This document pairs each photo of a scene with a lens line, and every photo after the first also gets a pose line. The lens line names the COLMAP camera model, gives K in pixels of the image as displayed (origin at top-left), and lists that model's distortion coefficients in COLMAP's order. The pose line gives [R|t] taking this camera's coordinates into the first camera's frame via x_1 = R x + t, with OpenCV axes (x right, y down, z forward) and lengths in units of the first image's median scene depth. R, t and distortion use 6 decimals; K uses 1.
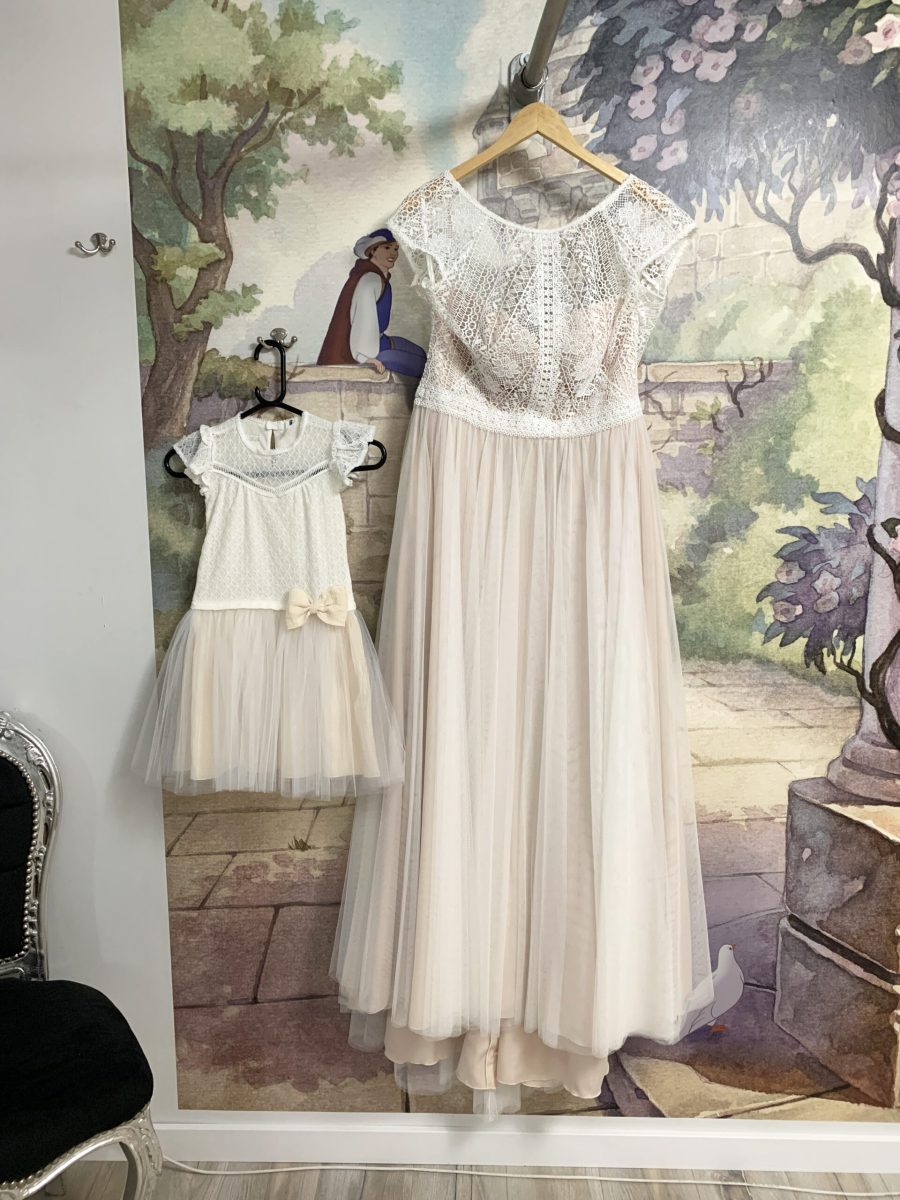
lens RADIAL K [[908.0, 0, 440.5], [0, 908.0, 607.4], [0, 0, 1]] dist [0.009288, -0.009651]
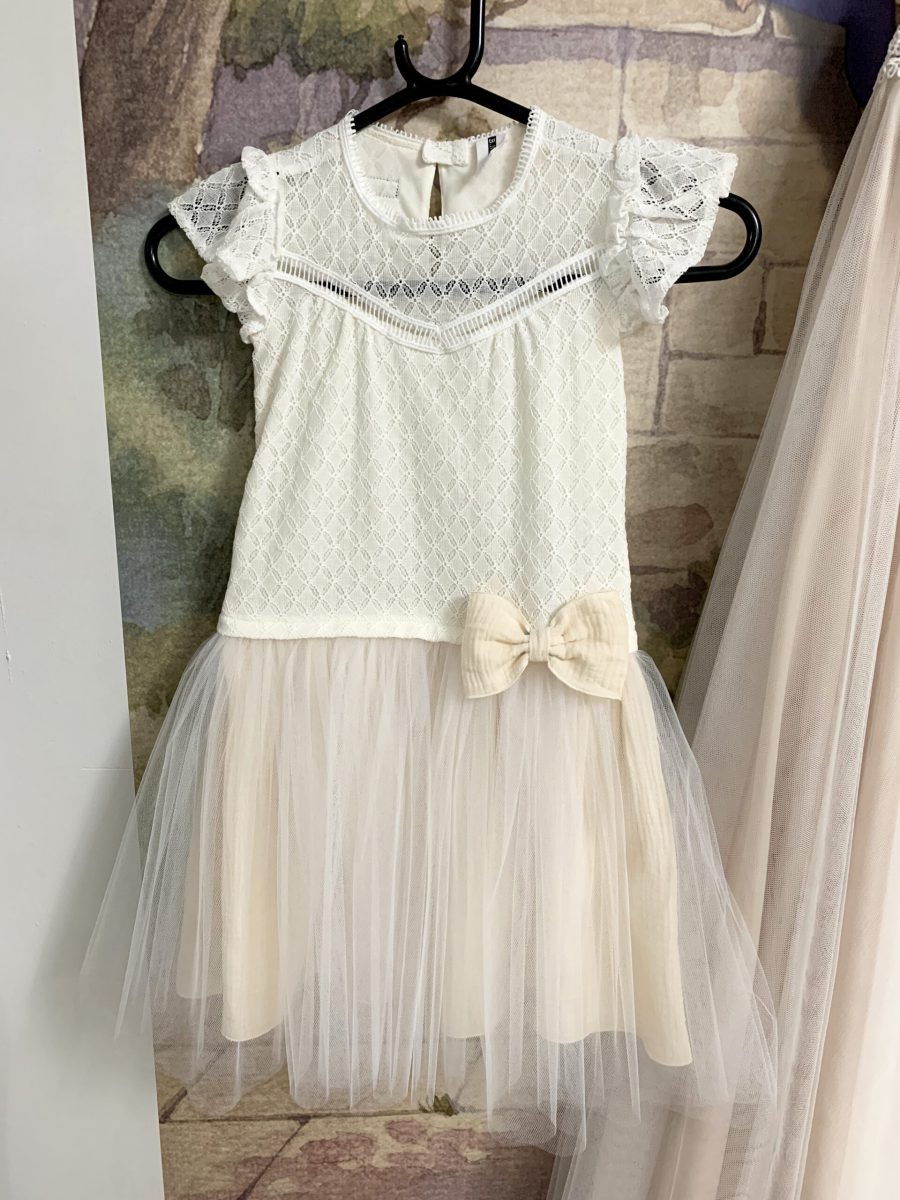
lens RADIAL K [[908.0, 0, 428.8], [0, 908.0, 597.1], [0, 0, 1]] dist [0.009288, -0.009651]
pose [[0.999691, 0.019783, 0.015084, -0.187816], [-0.021461, 0.992452, 0.120737, -0.064582], [-0.012581, -0.121024, 0.992570, 0.602657]]
